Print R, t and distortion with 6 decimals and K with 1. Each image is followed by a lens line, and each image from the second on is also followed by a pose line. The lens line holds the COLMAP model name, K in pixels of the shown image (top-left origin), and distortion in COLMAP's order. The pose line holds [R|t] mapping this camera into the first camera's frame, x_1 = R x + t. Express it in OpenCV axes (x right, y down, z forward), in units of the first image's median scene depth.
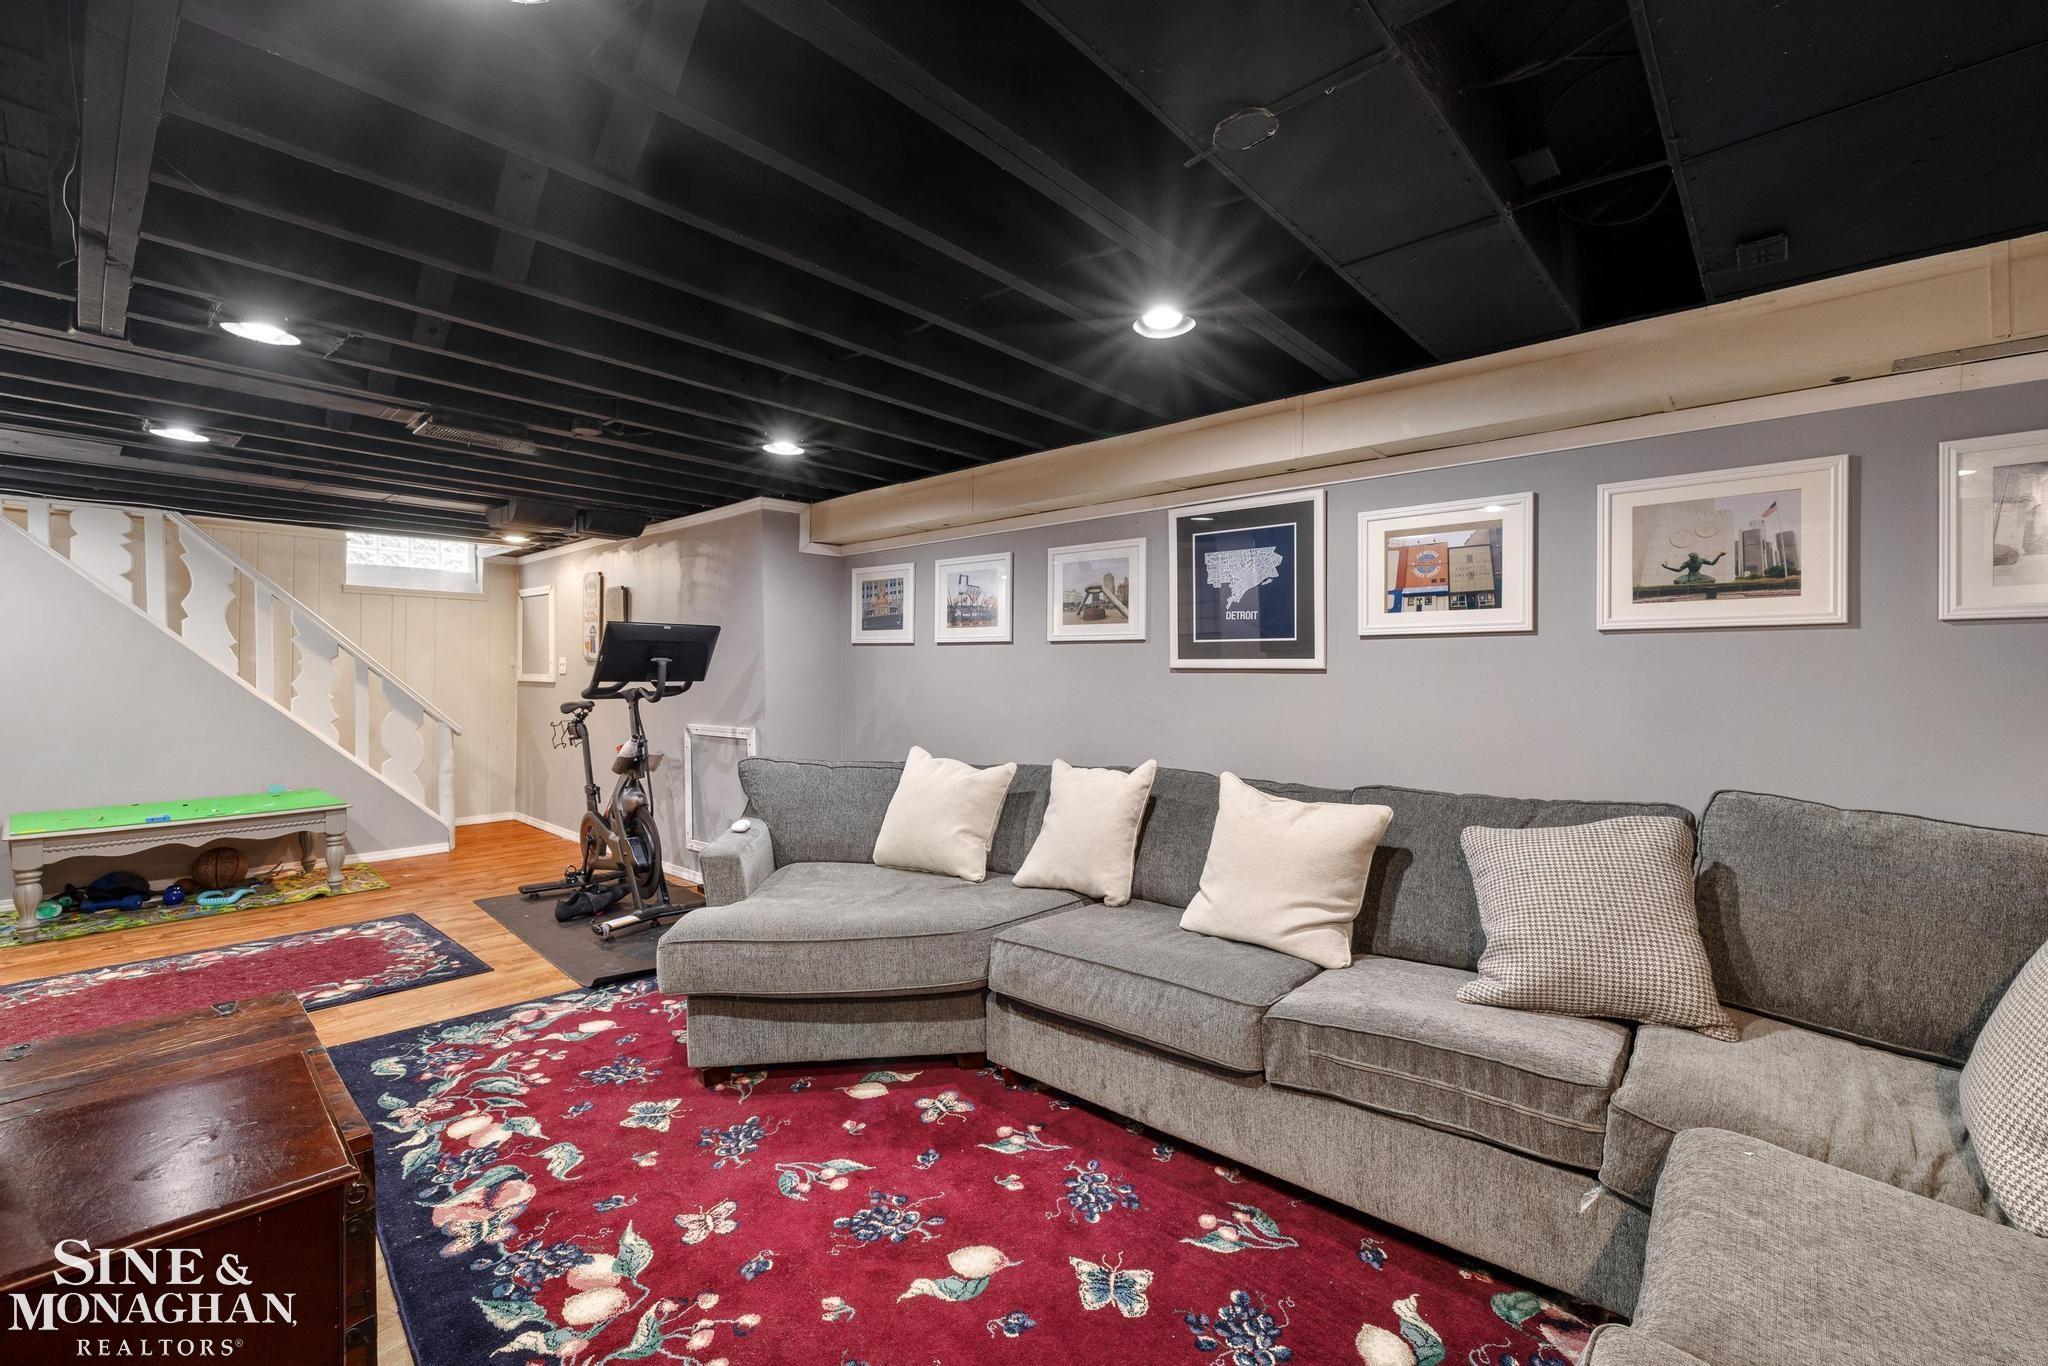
lens RADIAL K [[864.4, 0, 1026.7], [0, 864.4, 682.3], [0, 0, 1]] dist [0.000348, -0.000087]
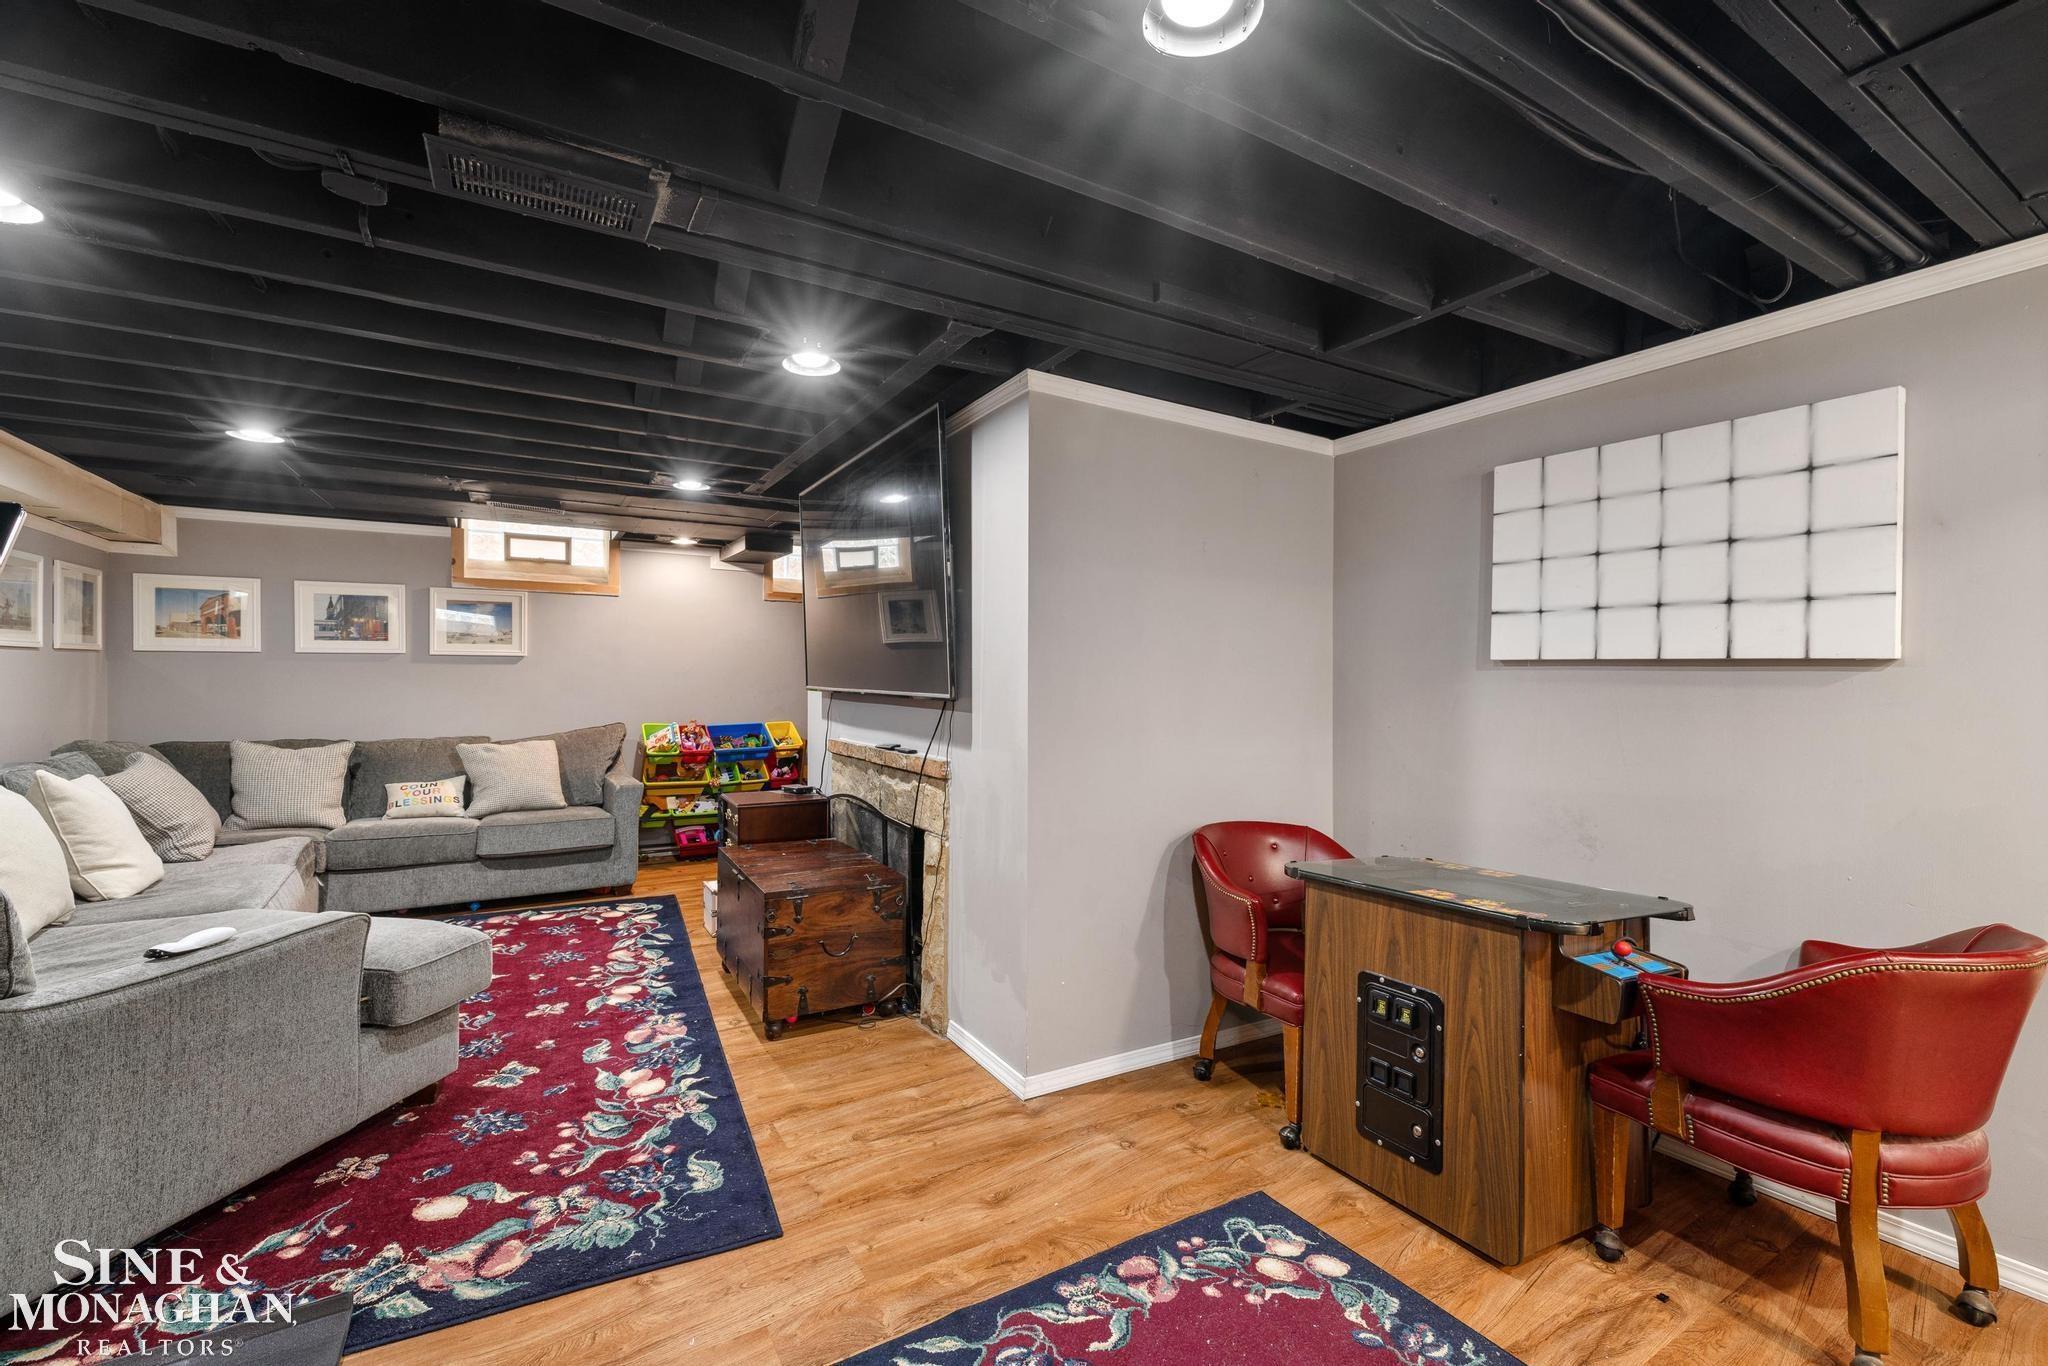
lens RADIAL K [[864.4, 0, 1023.7], [0, 864.4, 681.9], [0, 0, 1]] dist [0.000348, -0.000087]
pose [[-0.954479, -0.009828, 0.298115, -1.483768], [-0.005825, 0.999881, 0.014314, -0.032798], [-0.298220, 0.011926, -0.954423, 1.976592]]
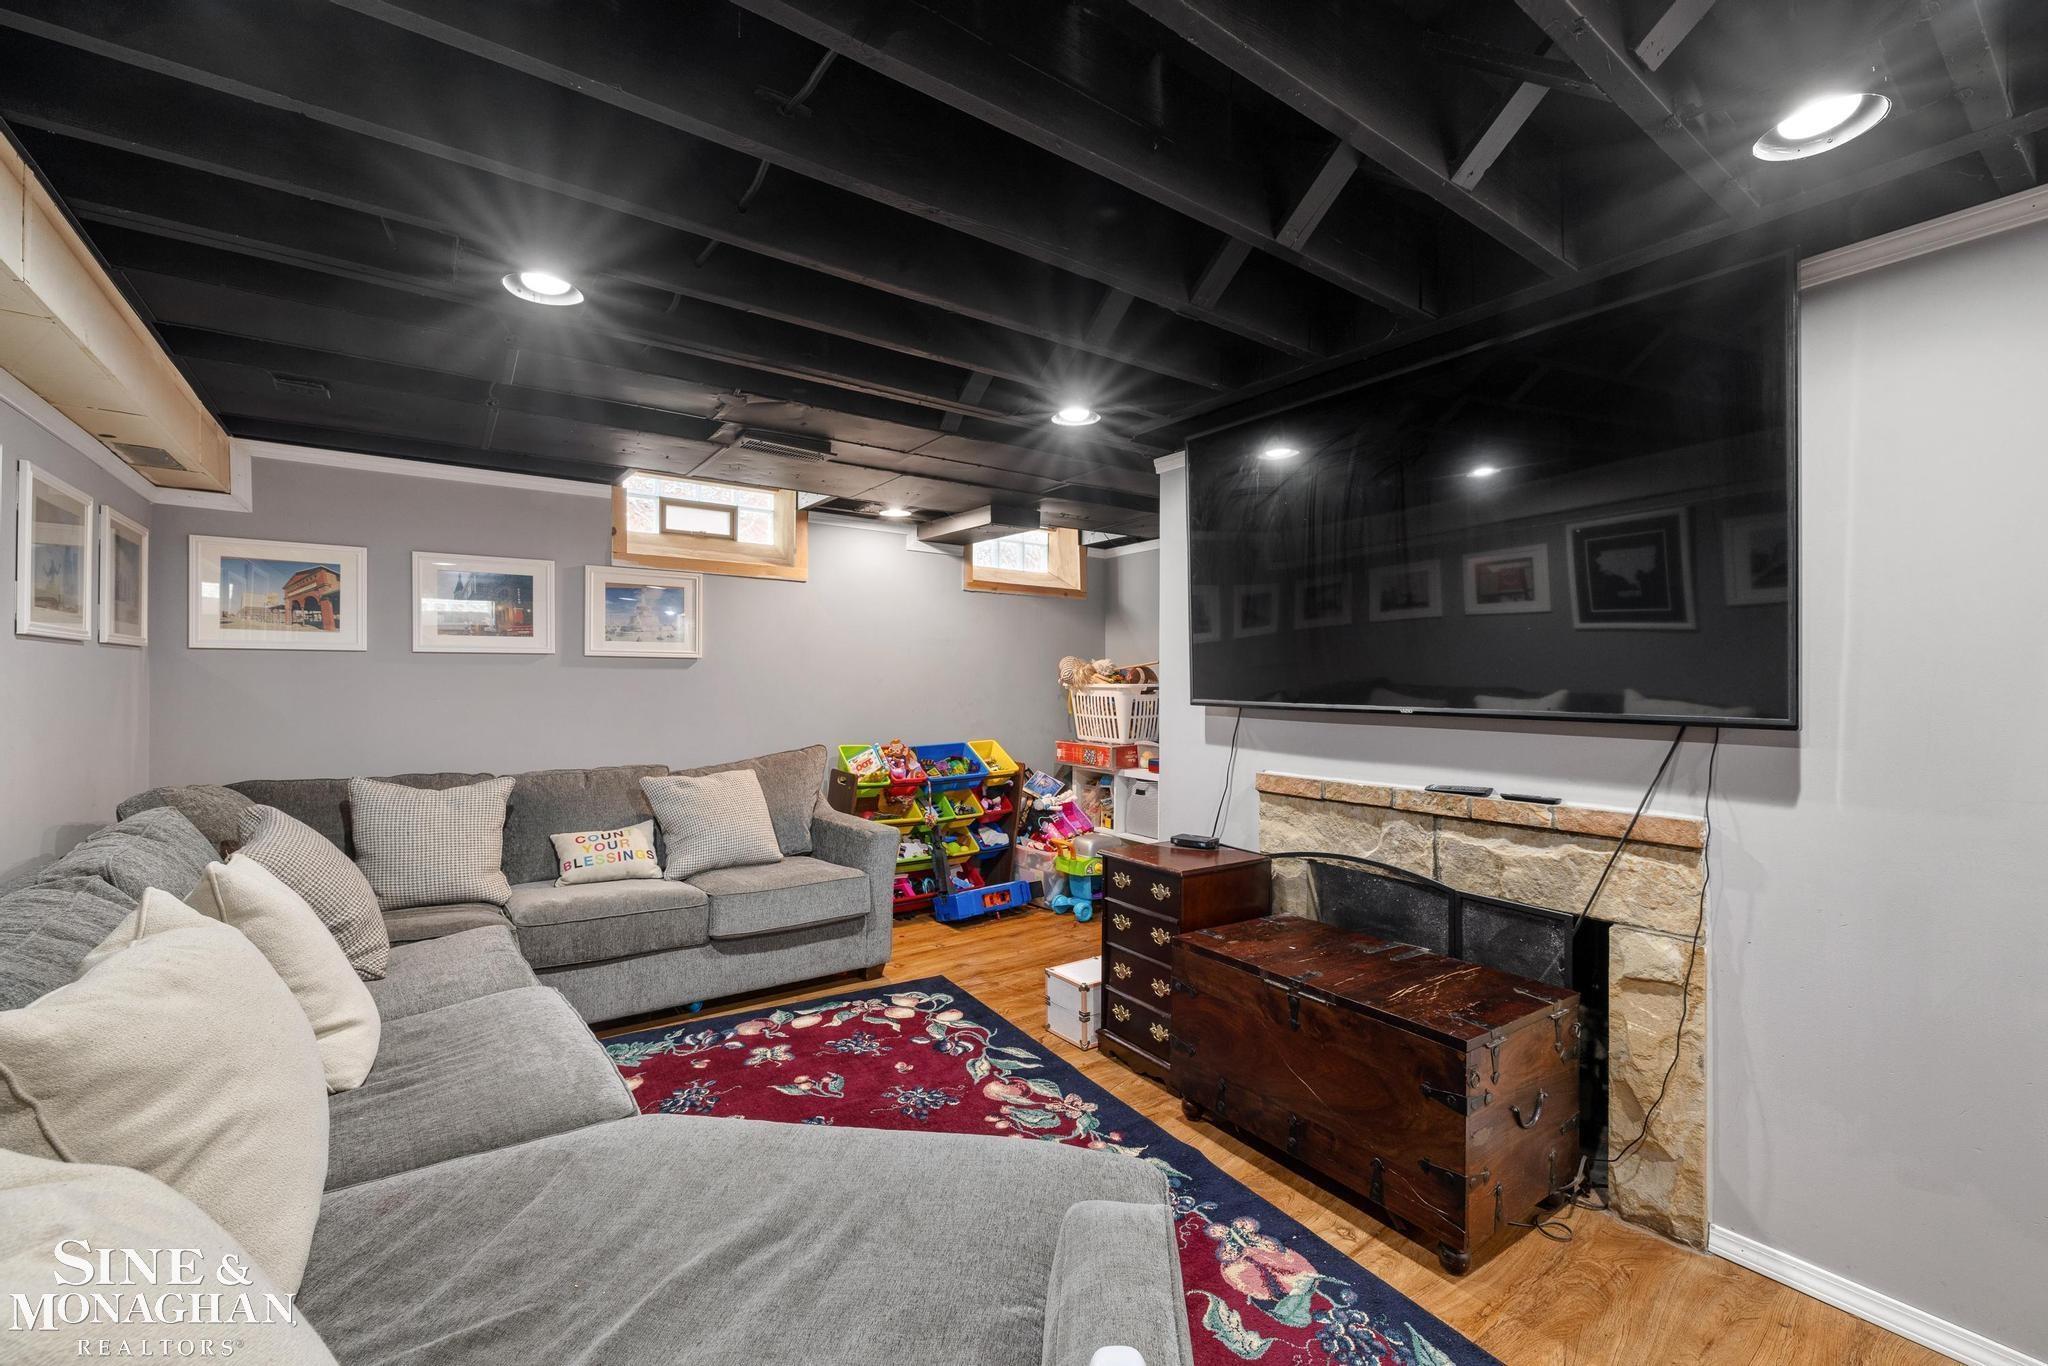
lens RADIAL K [[864.4, 0, 1025.6], [0, 864.4, 682.7], [0, 0, 1]] dist [0.000348, -0.000087]
pose [[-0.975689, -0.009368, 0.218960, -0.501905], [-0.007696, 0.999934, 0.008490, -0.030655], [-0.219025, 0.006599, -0.975697, 1.725219]]
